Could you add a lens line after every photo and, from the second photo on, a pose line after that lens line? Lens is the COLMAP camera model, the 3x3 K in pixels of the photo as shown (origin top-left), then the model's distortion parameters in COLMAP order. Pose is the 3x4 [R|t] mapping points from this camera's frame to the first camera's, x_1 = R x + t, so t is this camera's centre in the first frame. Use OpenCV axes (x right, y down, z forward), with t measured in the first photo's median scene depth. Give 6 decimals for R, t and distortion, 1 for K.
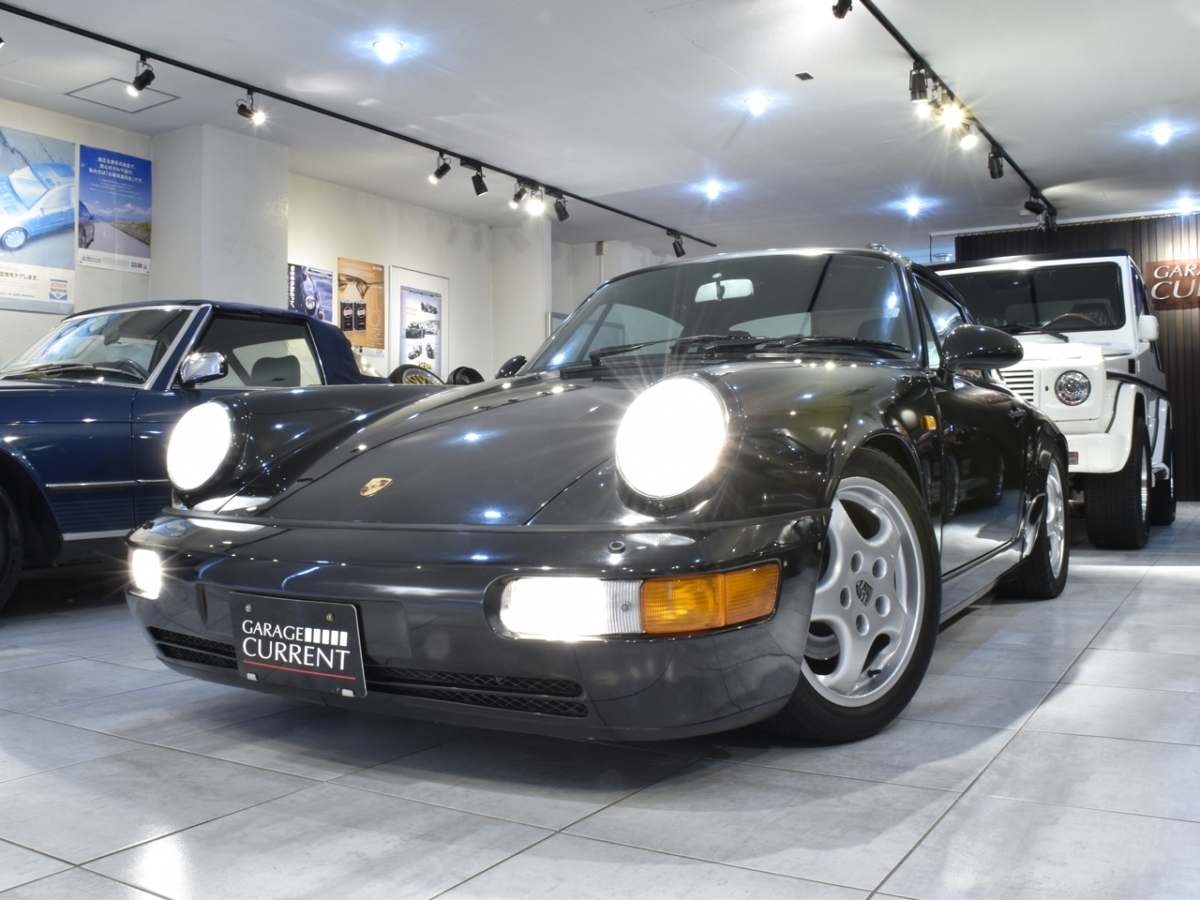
lens RADIAL K [[1110.9, 0, 612.9], [0, 1110.9, 451.0], [0, 0, 1]] dist [-0.188852, 0.147051]
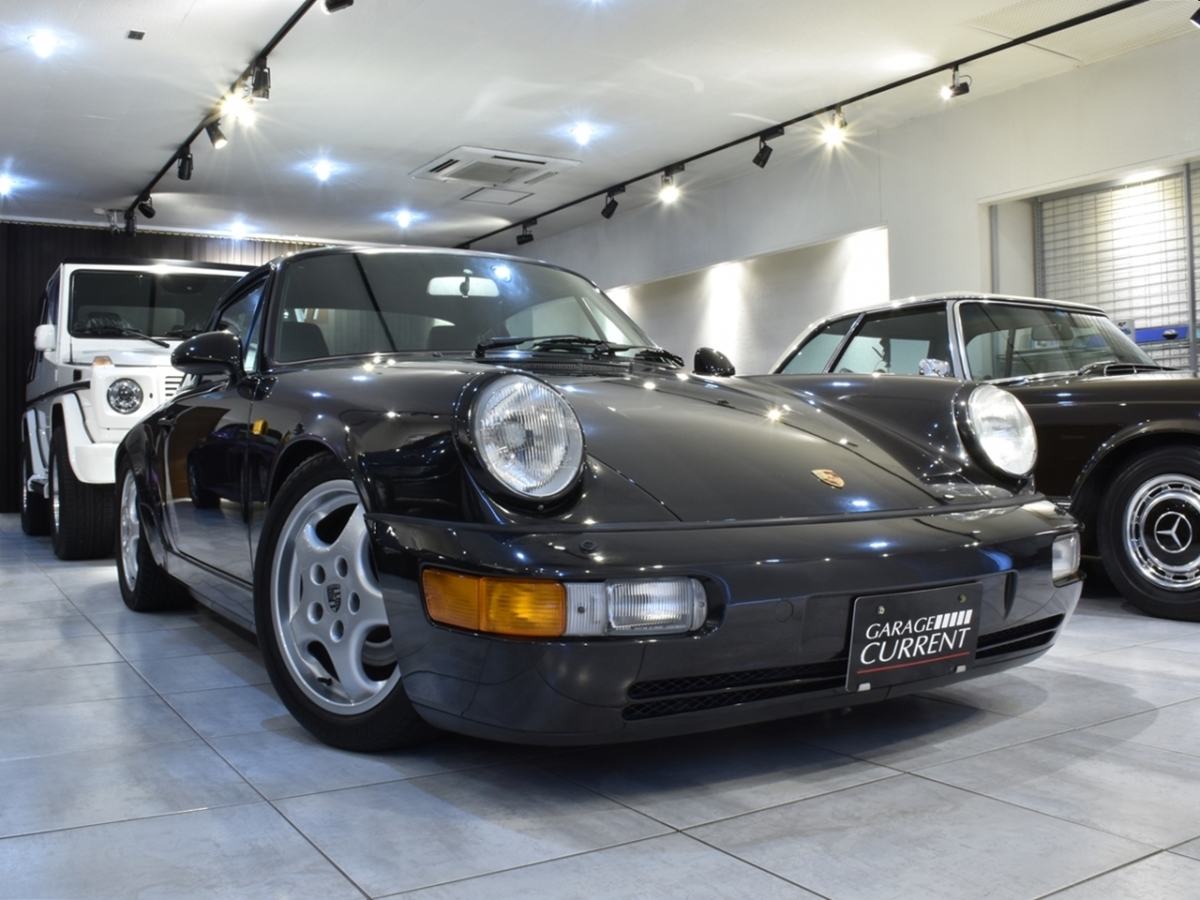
lens RADIAL K [[1110.9, 0, 612.9], [0, 1110.9, 451.0], [0, 0, 1]] dist [-0.188852, 0.147051]
pose [[0.445697, 0.004600, 0.895172, -1.315342], [0.005616, 0.999953, -0.007934, 0.016643], [-0.895166, 0.008564, 0.445650, 0.817920]]
